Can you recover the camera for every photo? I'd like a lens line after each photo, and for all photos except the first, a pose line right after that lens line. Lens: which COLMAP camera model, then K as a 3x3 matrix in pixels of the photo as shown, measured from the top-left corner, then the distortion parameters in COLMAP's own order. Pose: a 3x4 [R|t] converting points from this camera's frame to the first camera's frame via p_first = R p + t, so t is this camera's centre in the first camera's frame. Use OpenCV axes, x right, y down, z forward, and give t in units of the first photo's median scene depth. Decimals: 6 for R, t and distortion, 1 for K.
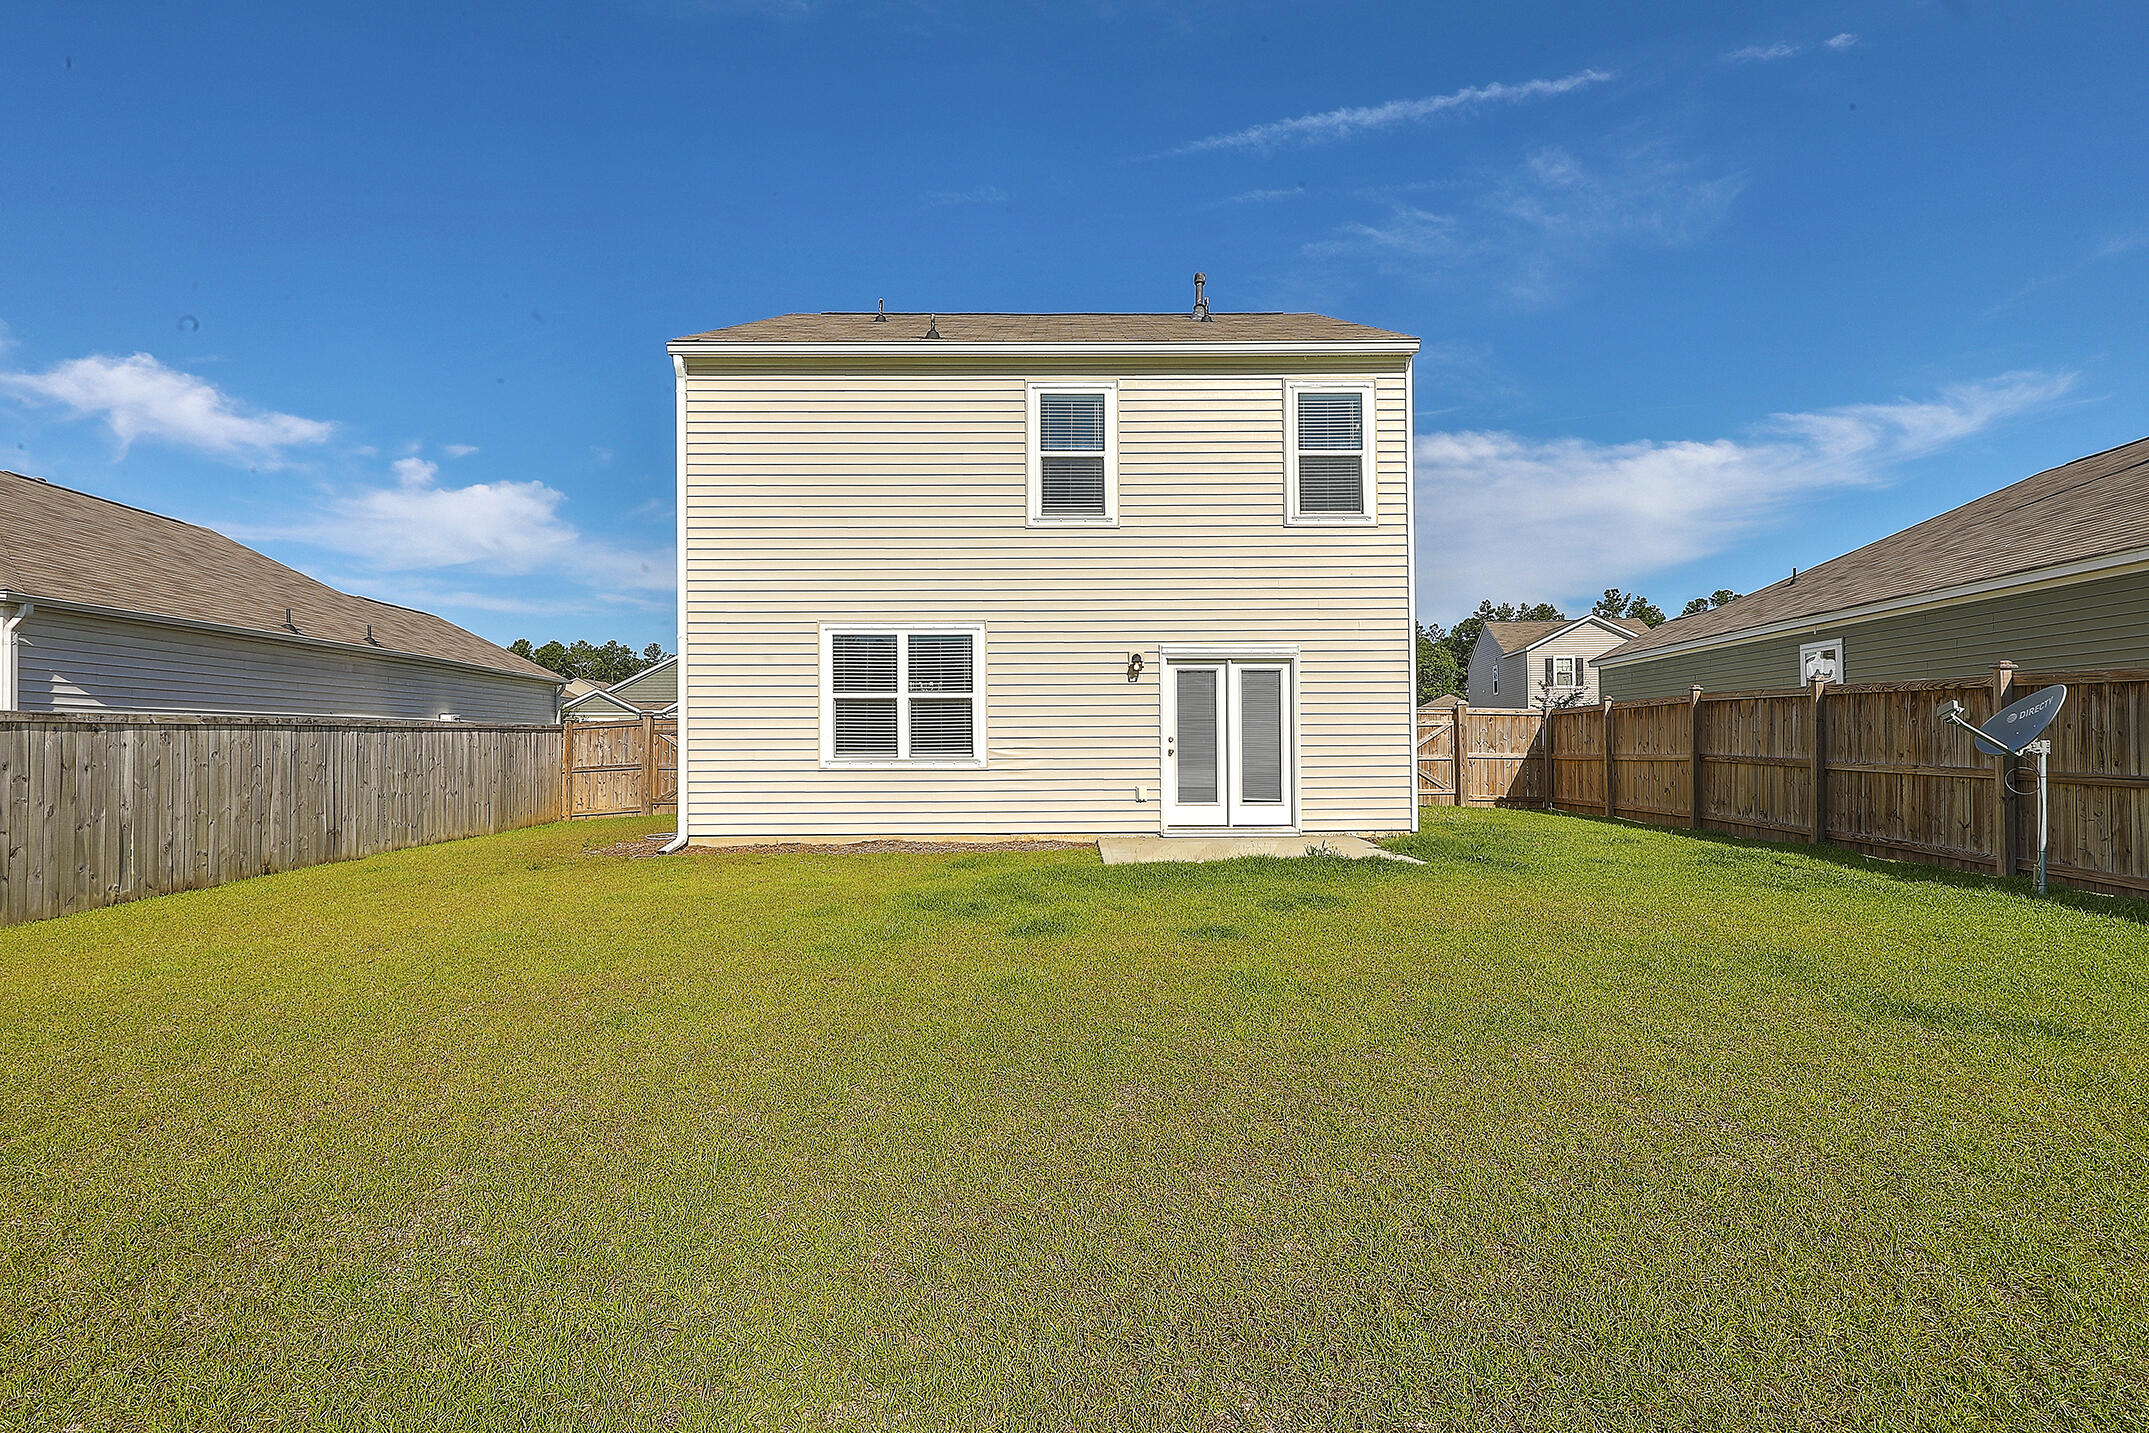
lens RADIAL K [[987.7, 0, 1079.9], [0, 987.7, 727.7], [0, 0, 1]] dist [0.000558, -0.000417]
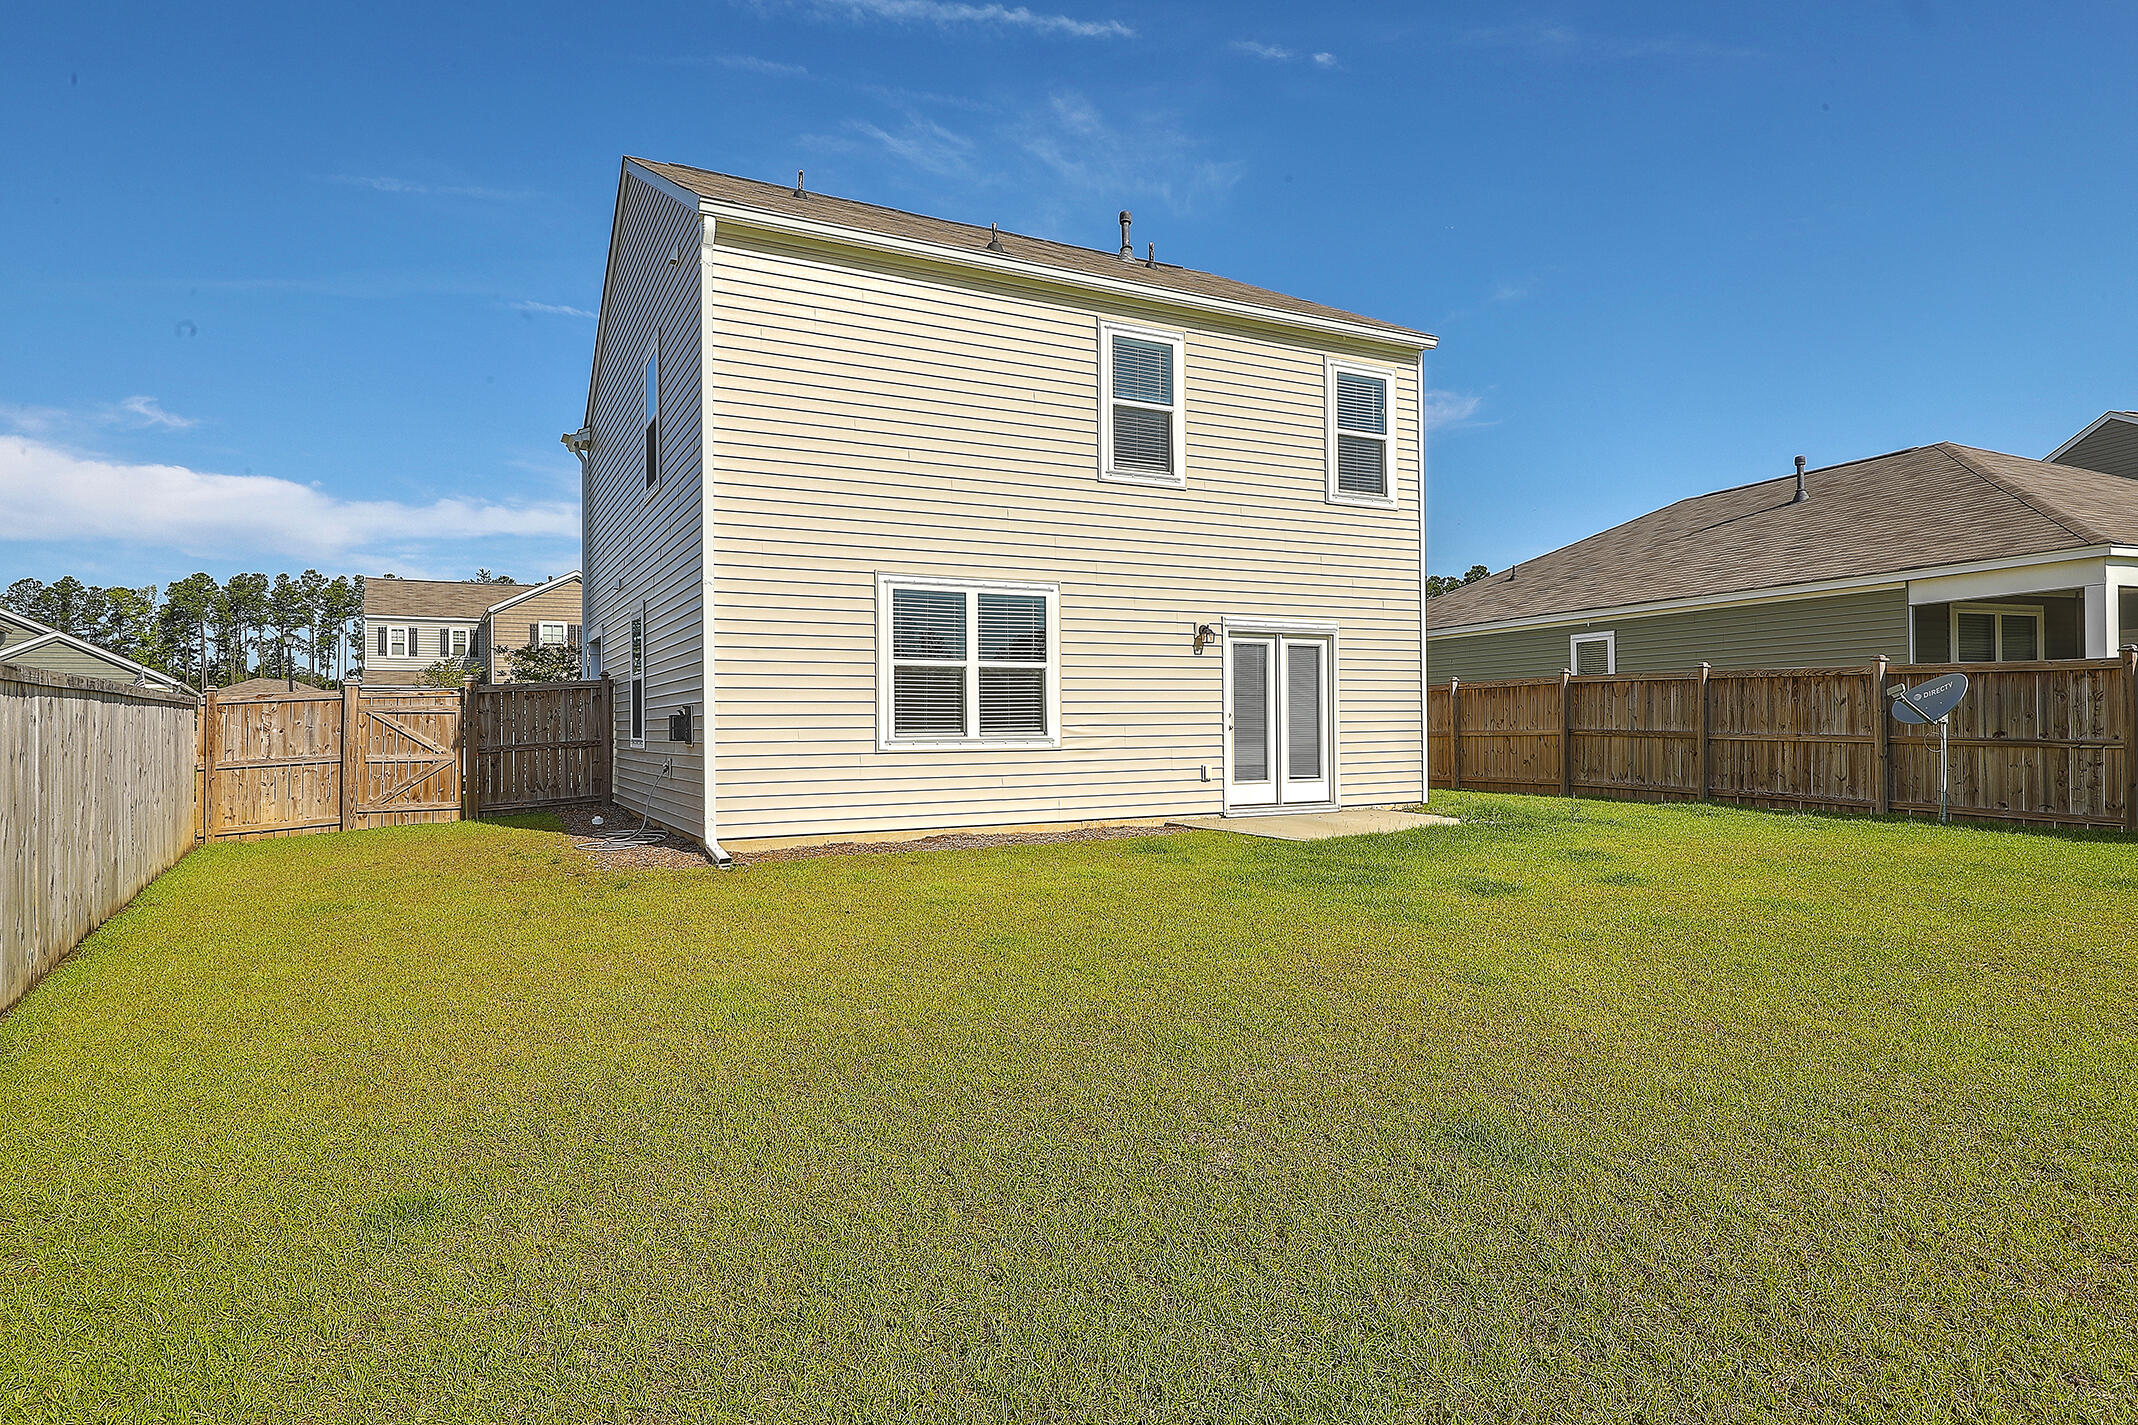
lens RADIAL K [[1185.5, 0, 1069.0], [0, 1185.5, 712.5], [0, 0, 1]] dist [-0.017668, -0.000574]
pose [[0.891445, 0.000927, 0.453128, -0.567883], [-0.001917, 0.999997, 0.001726, 0.007193], [-0.453125, -0.002408, 0.891444, 0.047486]]
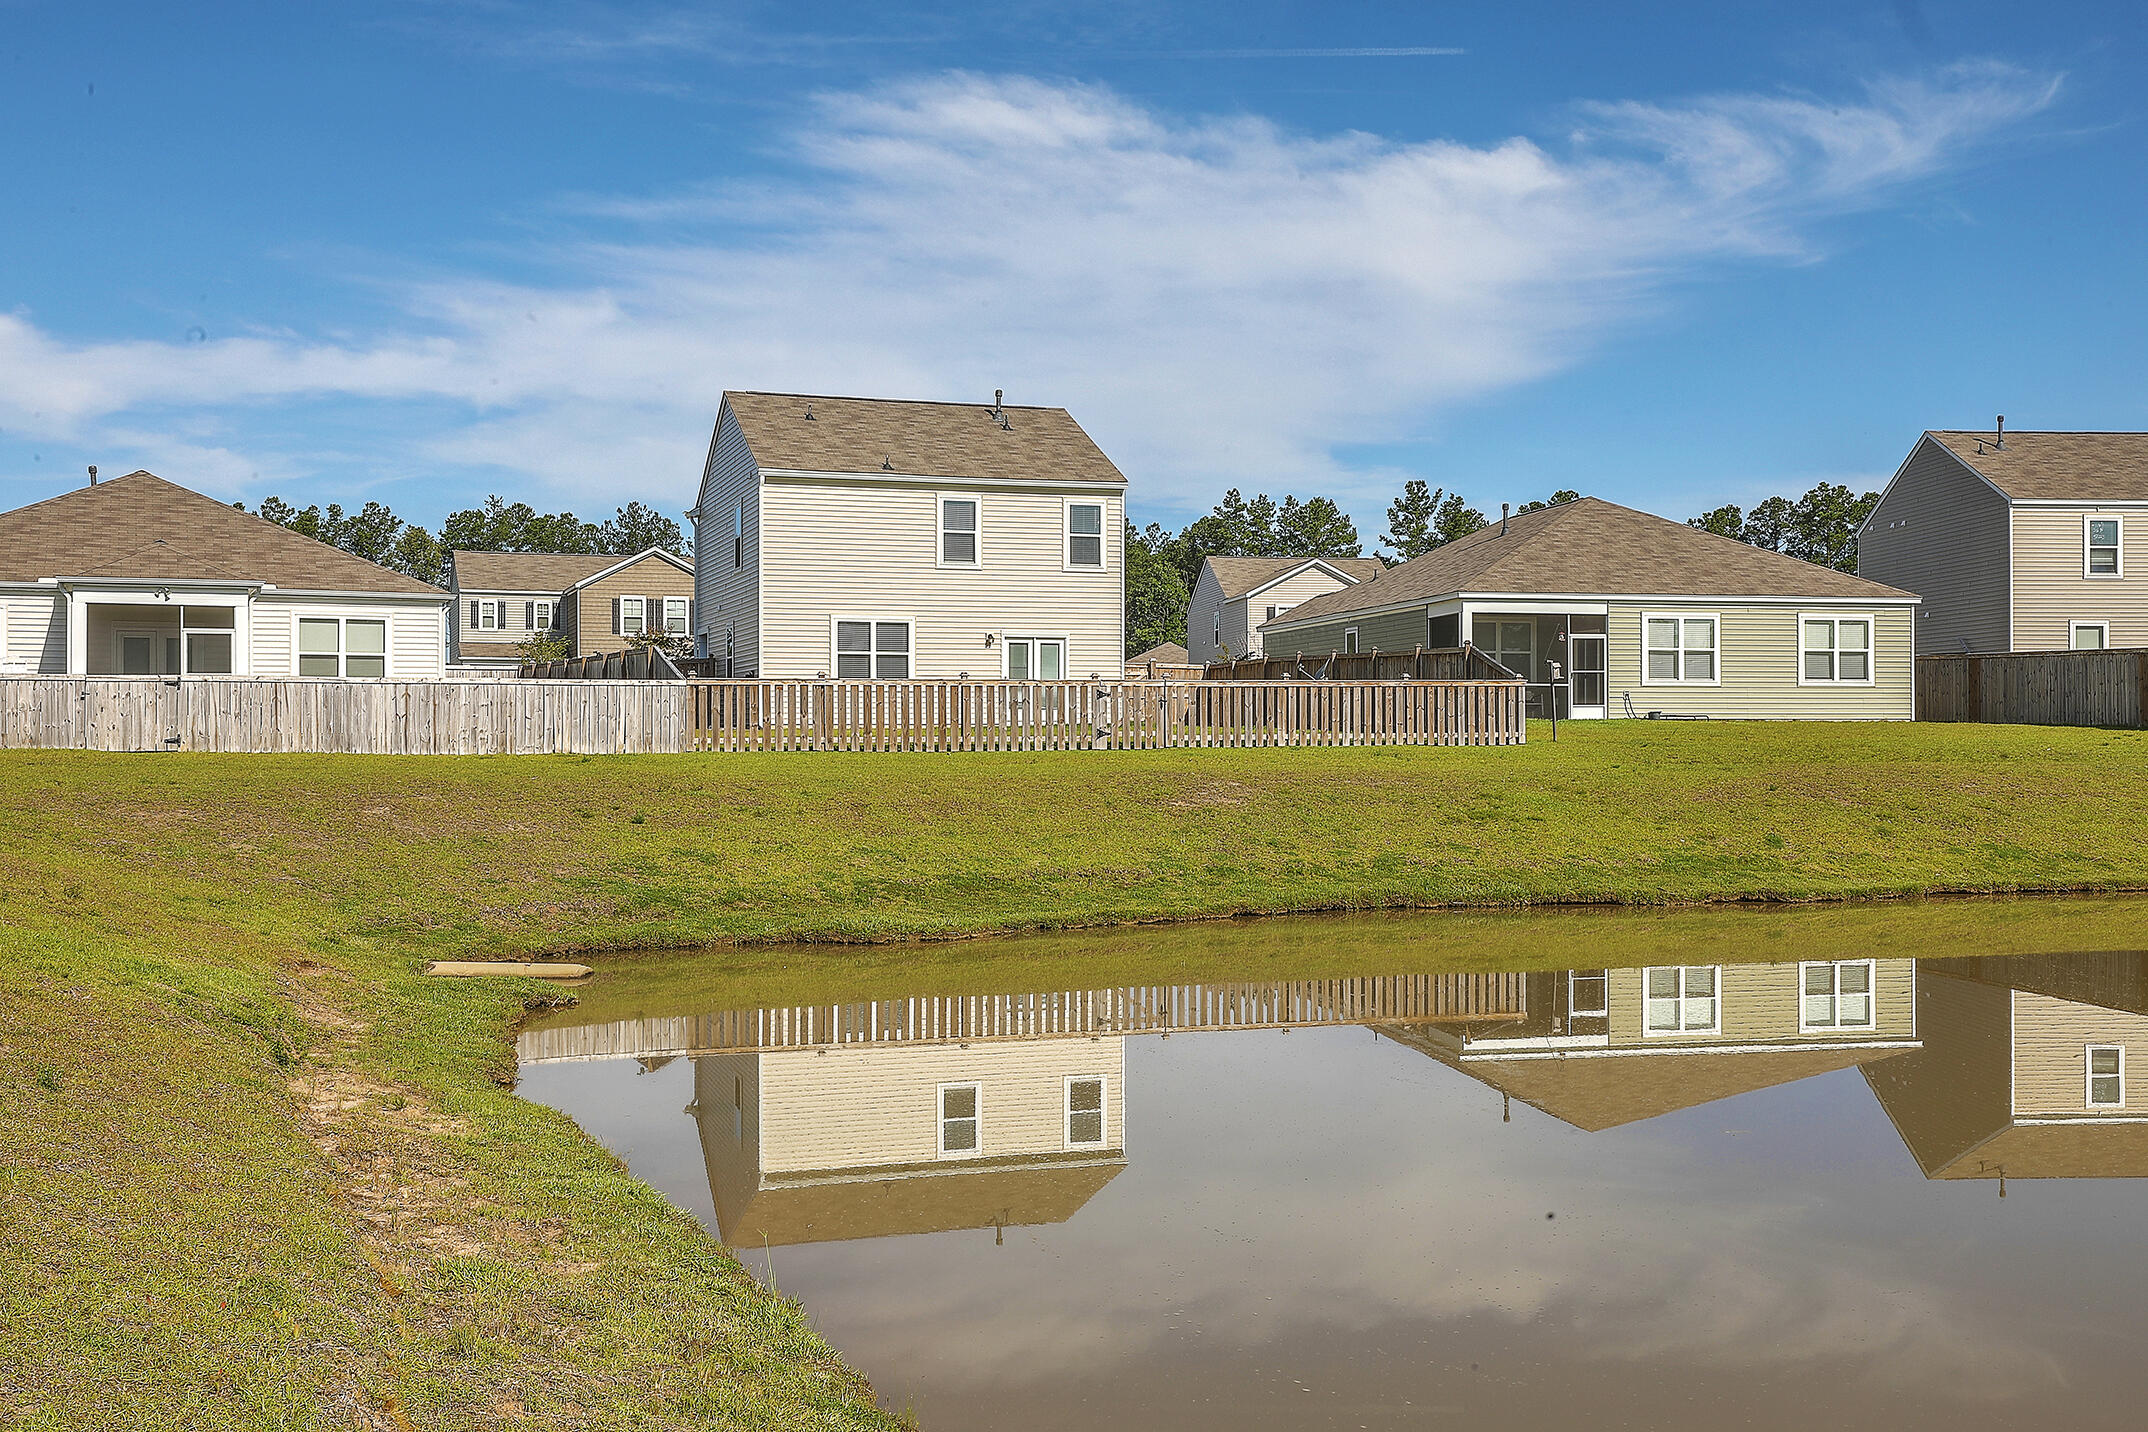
lens RADIAL K [[2080.5, 0, 1074.0], [0, 2080.5, 716.0], [0, 0, 1]] dist [-0.005430, 0.000050]
pose [[0.954077, 0.007505, 0.299467, -1.023175], [-0.010310, 0.999917, 0.007788, 0.054711], [-0.299384, -0.010518, 0.954075, -3.008193]]
